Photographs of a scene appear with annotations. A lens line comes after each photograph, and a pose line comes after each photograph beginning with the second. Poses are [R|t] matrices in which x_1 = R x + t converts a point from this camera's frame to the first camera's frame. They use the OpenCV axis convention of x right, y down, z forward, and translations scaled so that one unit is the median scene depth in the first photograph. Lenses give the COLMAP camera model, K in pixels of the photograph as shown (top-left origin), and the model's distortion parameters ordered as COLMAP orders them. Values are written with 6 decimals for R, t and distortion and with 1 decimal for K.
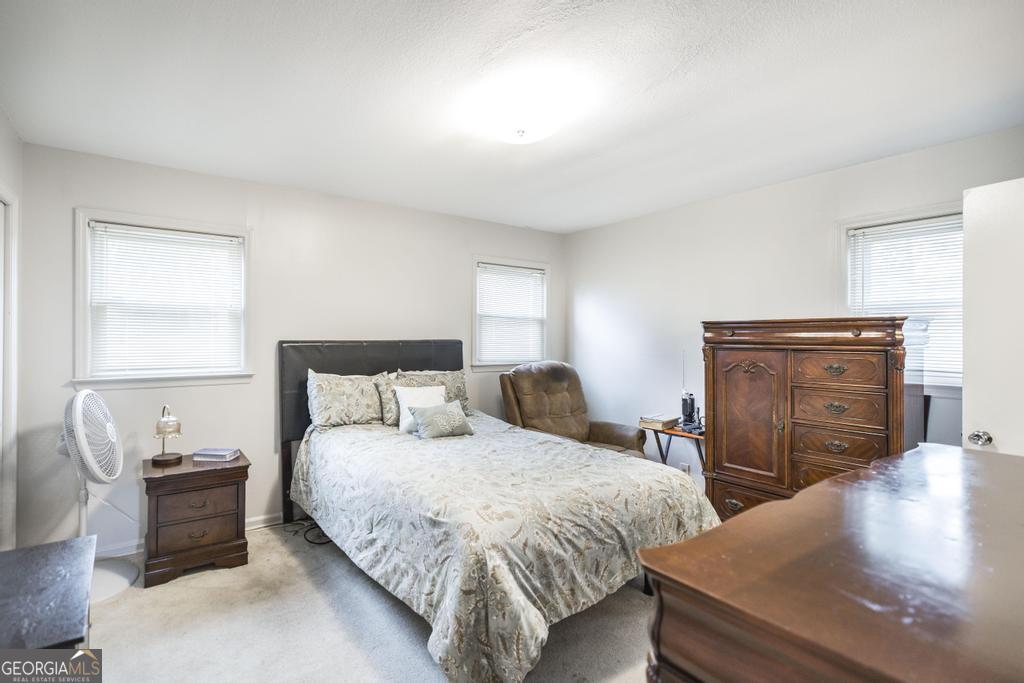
lens RADIAL K [[452.7, 0, 511.0], [0, 452.7, 338.3], [0, 0, 1]] dist [-0.000575, -0.000077]
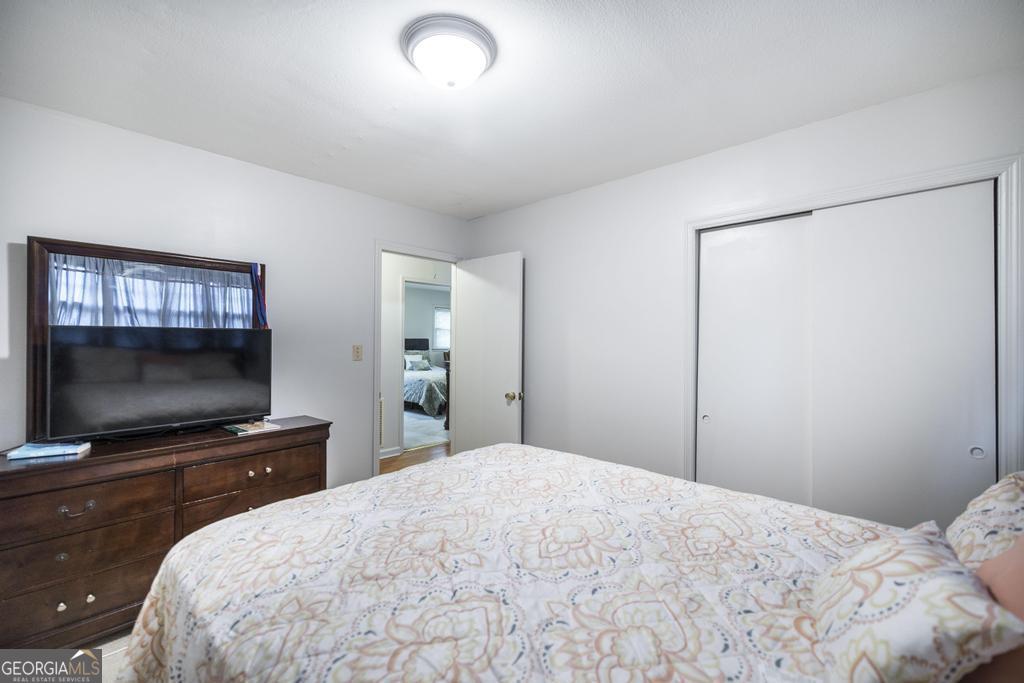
lens RADIAL K [[452.7, 0, 511.0], [0, 452.7, 338.3], [0, 0, 1]] dist [-0.000575, -0.000077]
pose [[0.998308, -0.000387, 0.058147, 0.255334], [0.000438, 1.000000, -0.000851, 0.005512], [-0.058146, 0.000875, 0.998308, -1.940217]]
